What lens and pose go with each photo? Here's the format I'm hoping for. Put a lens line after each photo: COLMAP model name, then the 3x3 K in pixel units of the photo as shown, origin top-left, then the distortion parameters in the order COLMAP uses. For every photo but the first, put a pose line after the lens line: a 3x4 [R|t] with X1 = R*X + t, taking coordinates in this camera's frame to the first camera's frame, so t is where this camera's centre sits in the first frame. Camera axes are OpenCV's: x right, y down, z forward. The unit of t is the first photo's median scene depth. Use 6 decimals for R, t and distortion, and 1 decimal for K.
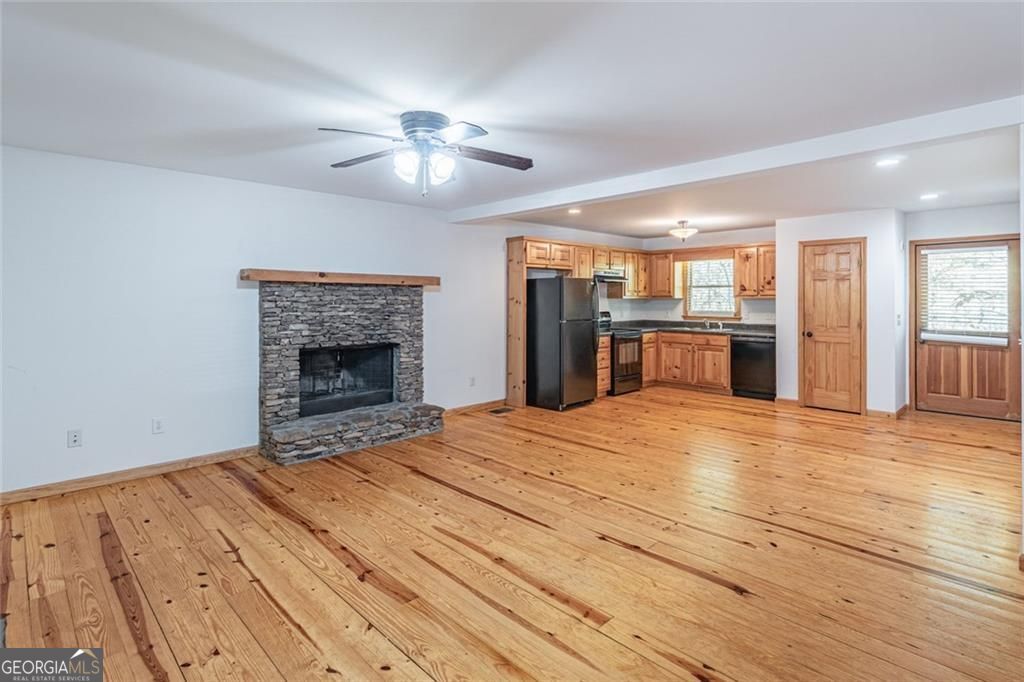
lens RADIAL K [[513.4, 0, 506.8], [0, 513.4, 302.3], [0, 0, 1]] dist [0.003783, 0.000205]
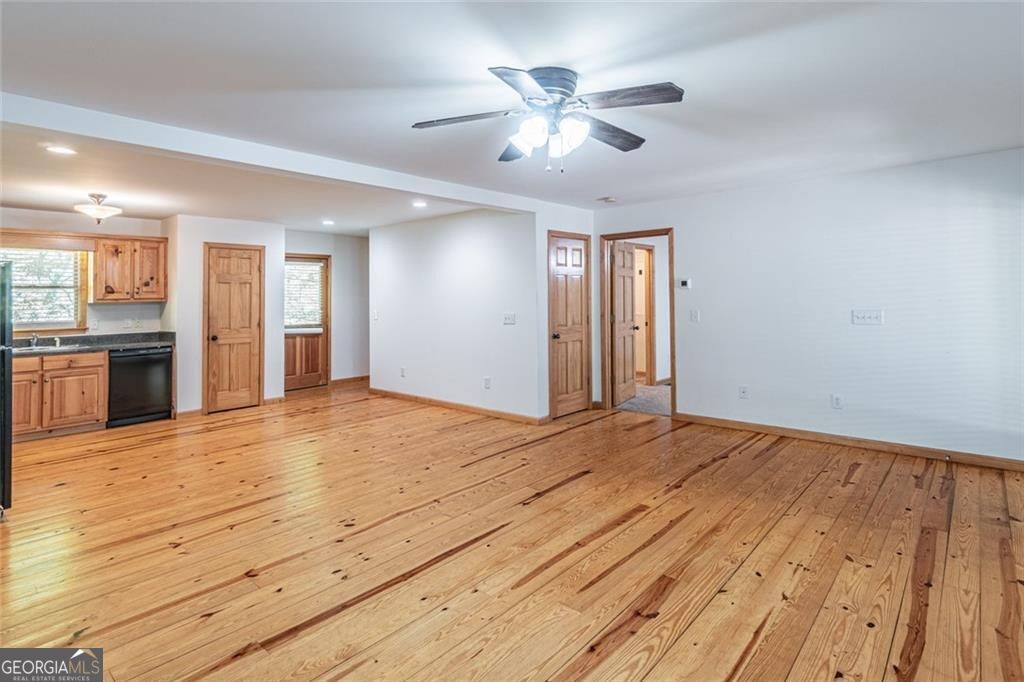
lens RADIAL K [[524.1, 0, 515.9], [0, 524.1, 277.5], [0, 0, 1]] dist [0.001189, 0.000221]
pose [[-0.076841, 0.038818, 0.996287, -0.482314], [0.024842, 0.999006, -0.037008, -0.001384], [-0.996734, 0.021906, -0.077729, 0.532176]]
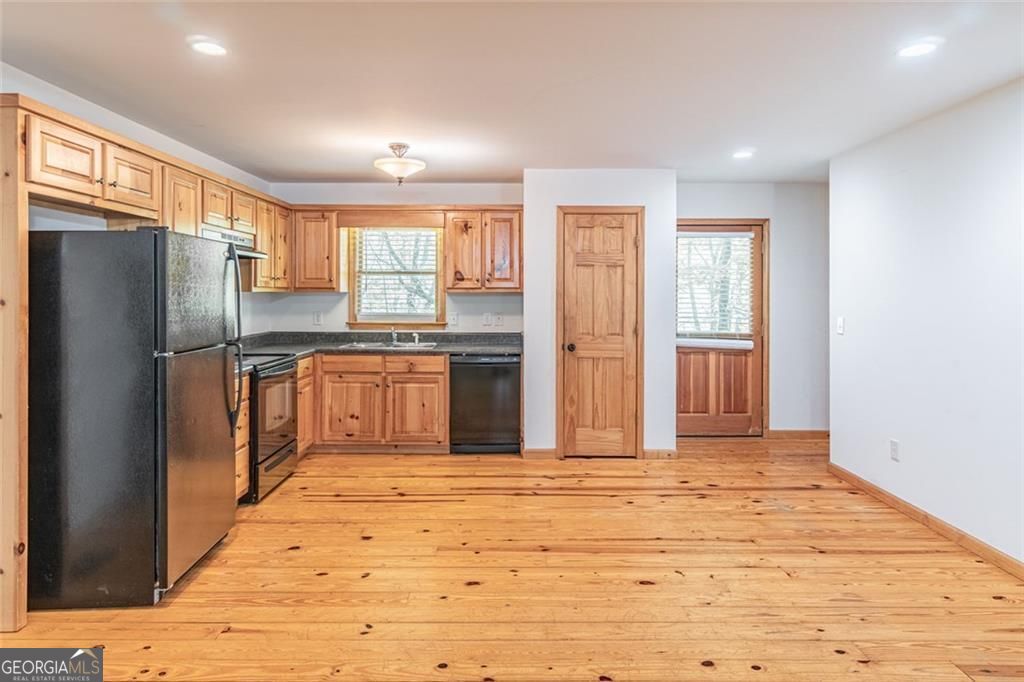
lens RADIAL K [[610.7, 0, 511.8], [0, 610.7, 292.6], [0, 0, 1]] dist [0.003965, 0.001171]
pose [[0.694128, 0.005295, 0.719832, -0.031588], [0.002694, 0.999947, -0.009954, -0.000197], [-0.719846, 0.008849, 0.694077, 0.540197]]
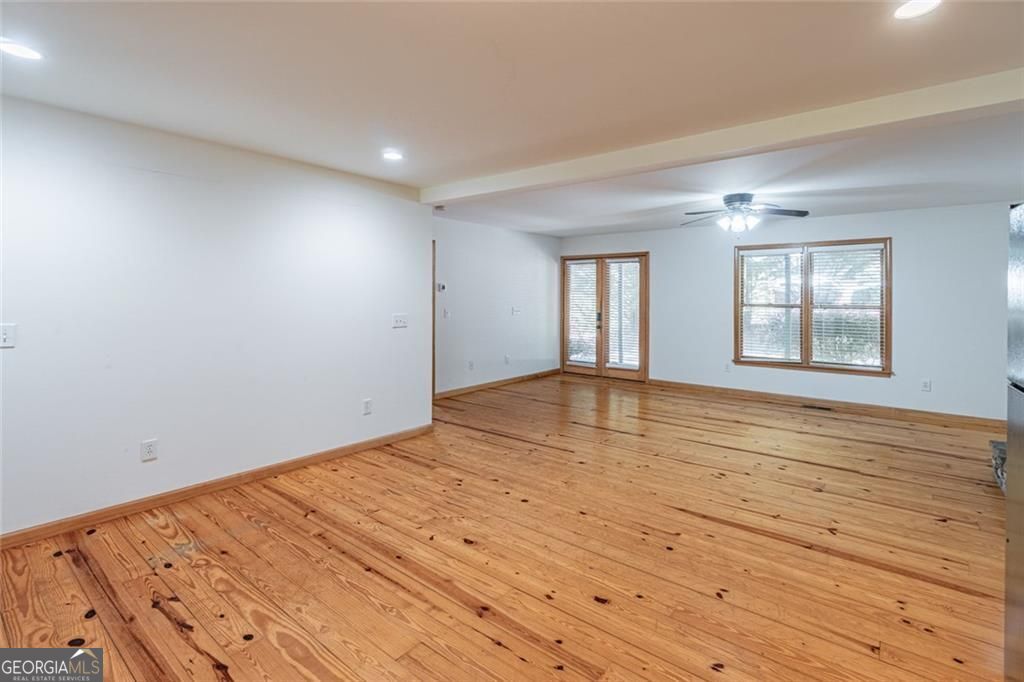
lens RADIAL K [[489.6, 0, 506.0], [0, 489.6, 292.1], [0, 0, 1]] dist [-0.003426, -0.000233]
pose [[-0.992872, -0.007470, -0.118951, 0.403802], [-0.007311, 0.999972, -0.001776, -0.006165], [0.118961, -0.000894, -0.992899, 1.242694]]
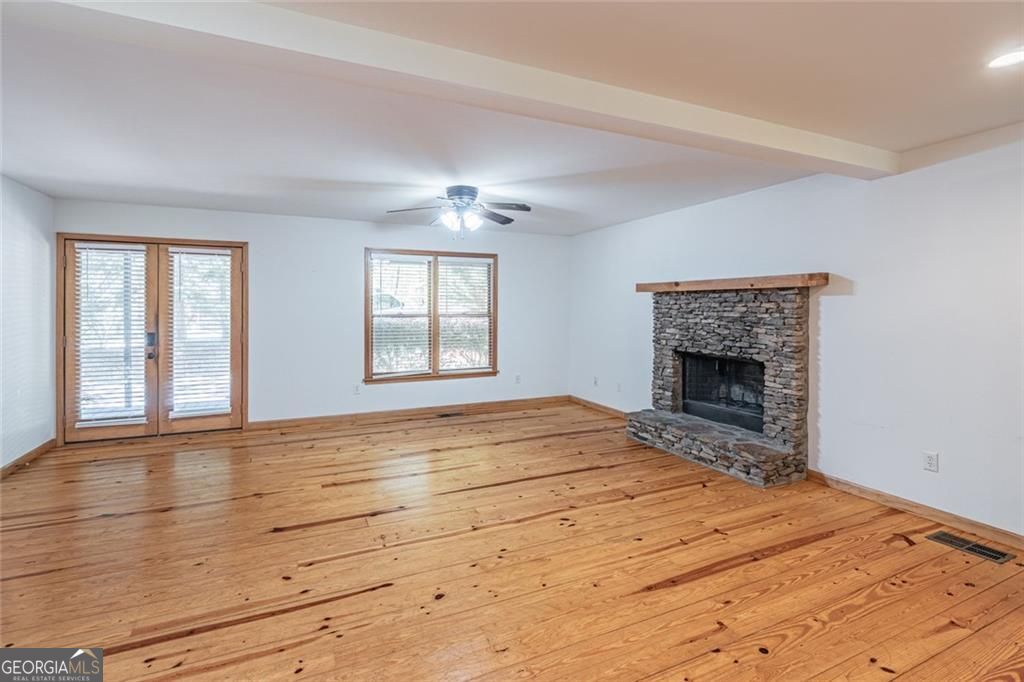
lens RADIAL K [[481.4, 0, 508.3], [0, 481.4, 316.5], [0, 0, 1]] dist [-0.005355, 0.000152]
pose [[-0.331397, 0.017274, -0.943333, 0.552371], [-0.007840, 0.999747, 0.021061, -0.003003], [0.943459, 0.014375, -0.331178, 0.770579]]
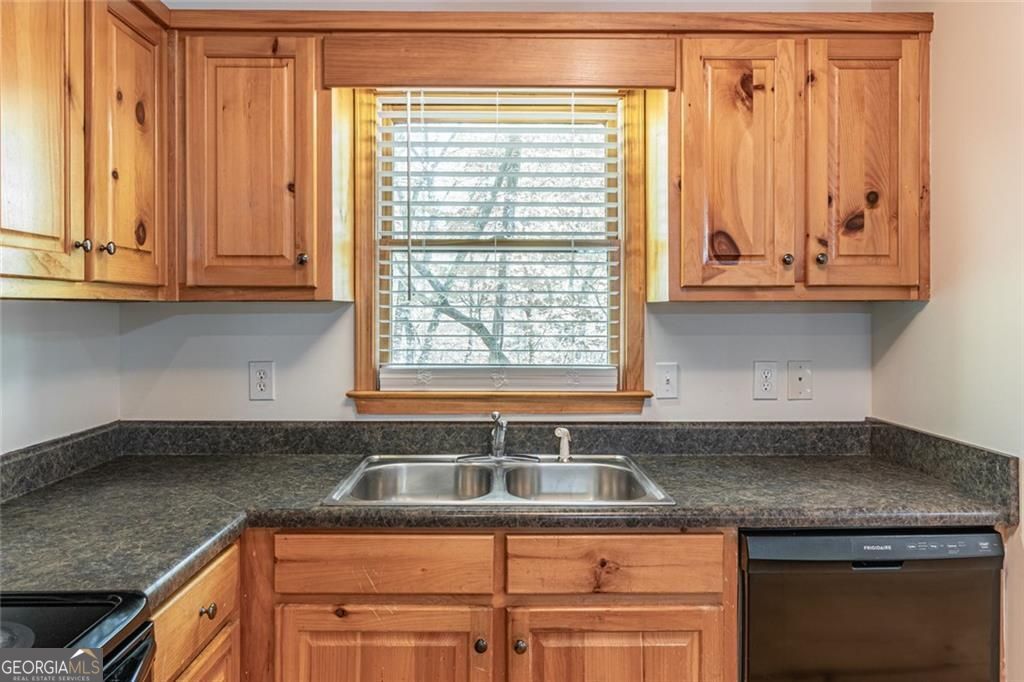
lens RADIAL K [[698.9, 0, 510.7], [0, 698.9, 312.6], [0, 0, 1]] dist [-0.003457, -0.000880]
pose [[0.682547, -0.001456, 0.730840, 0.265808], [0.004966, 0.999984, -0.002646, -0.004165], [-0.730825, 0.005436, 0.682544, 1.073788]]
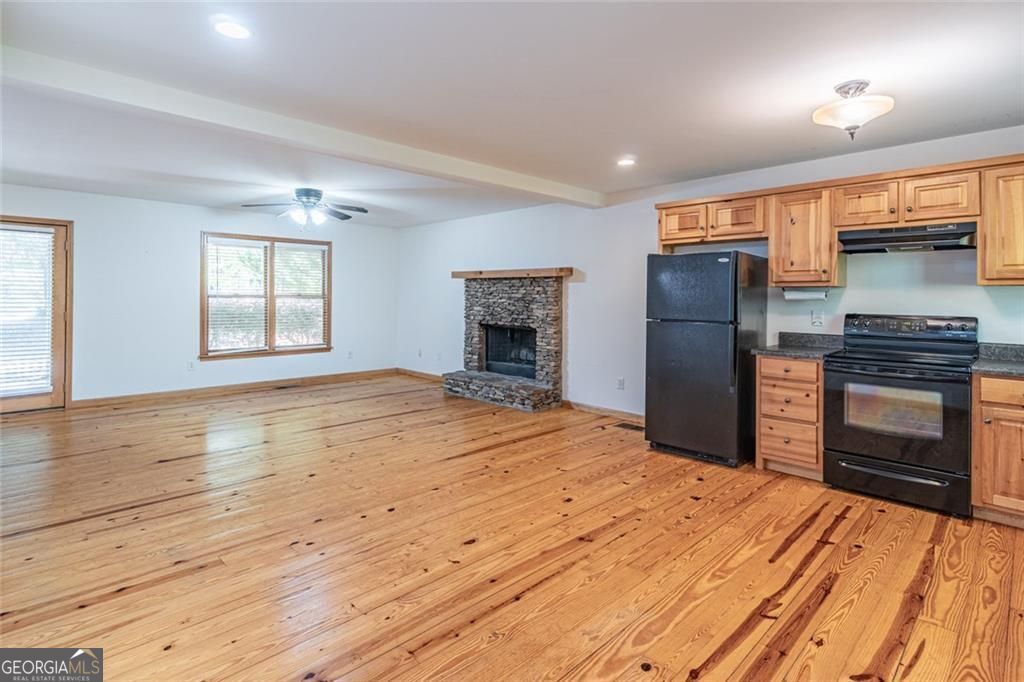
lens RADIAL K [[513.4, 0, 506.8], [0, 513.4, 302.3], [0, 0, 1]] dist [0.003783, 0.000205]
pose [[0.002578, 0.011411, -0.999932, 0.822601], [-0.015873, 0.999809, 0.011369, 0.008859], [0.999871, 0.015843, 0.002759, 0.822893]]
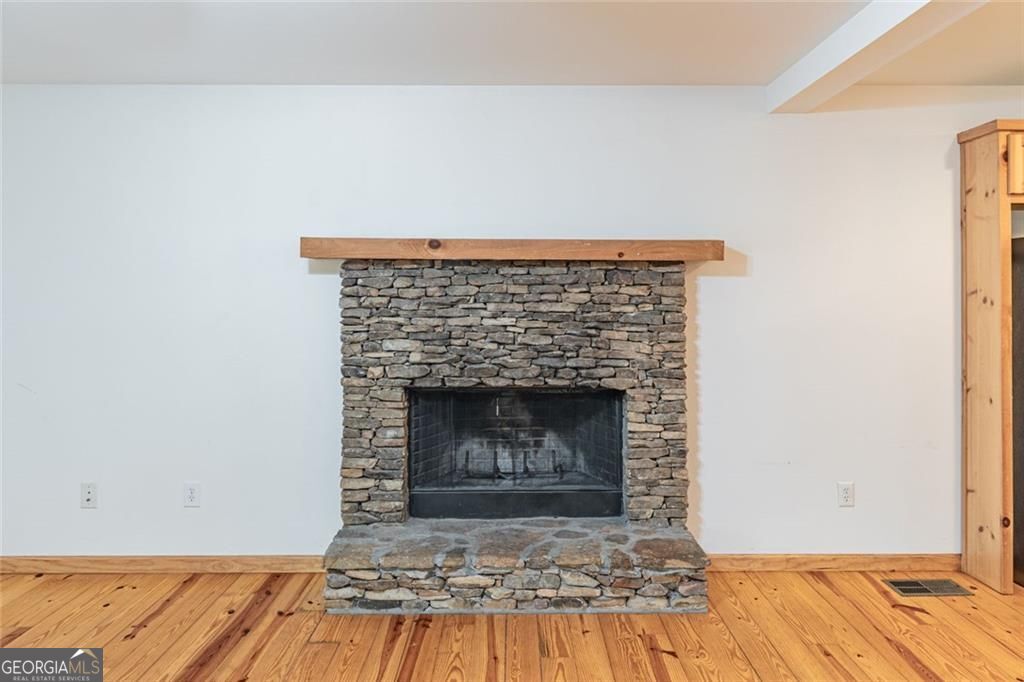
lens RADIAL K [[762.7, 0, 516.5], [0, 762.7, 288.0], [0, 0, 1]] dist [-0.004344, 0.005860]
pose [[0.724067, -0.006489, -0.689699, 0.165334], [-0.004478, 0.999890, -0.014108, -0.000217], [0.689715, 0.013303, 0.723958, 0.393897]]
